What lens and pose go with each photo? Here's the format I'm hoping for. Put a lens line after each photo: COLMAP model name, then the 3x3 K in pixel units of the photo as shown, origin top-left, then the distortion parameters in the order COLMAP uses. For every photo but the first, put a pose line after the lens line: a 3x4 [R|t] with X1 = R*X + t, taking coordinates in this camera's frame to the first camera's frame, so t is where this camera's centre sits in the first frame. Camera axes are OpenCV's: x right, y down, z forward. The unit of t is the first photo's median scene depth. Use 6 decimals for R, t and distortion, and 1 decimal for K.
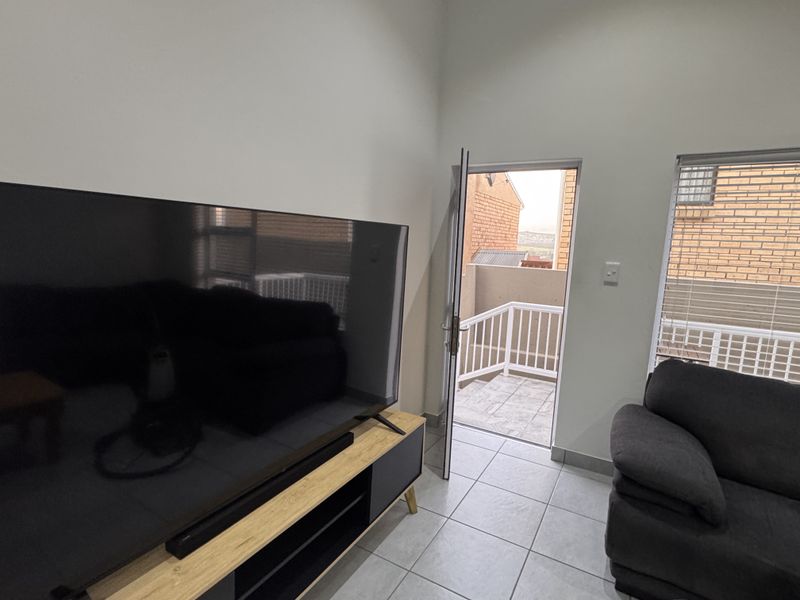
lens RADIAL K [[419.5, 0, 399.6], [0, 419.5, 303.1], [0, 0, 1]] dist [-0.008234, 0.002011]
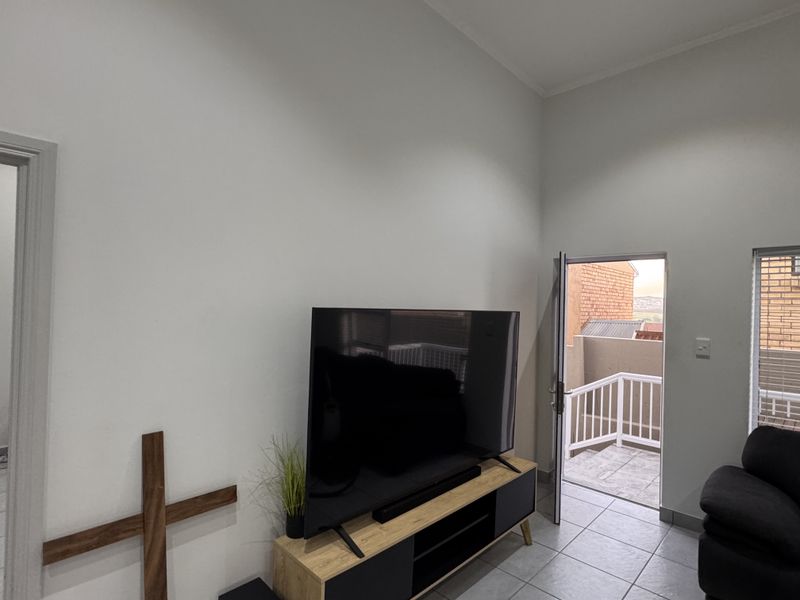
lens RADIAL K [[419.5, 0, 395.9], [0, 419.5, 302.3], [0, 0, 1]] dist [-0.008234, 0.002011]
pose [[0.968119, -0.018151, -0.249832, -0.020519], [-0.023004, 0.986714, -0.160832, 0.008455], [0.249432, 0.161451, 0.954839, -0.314001]]
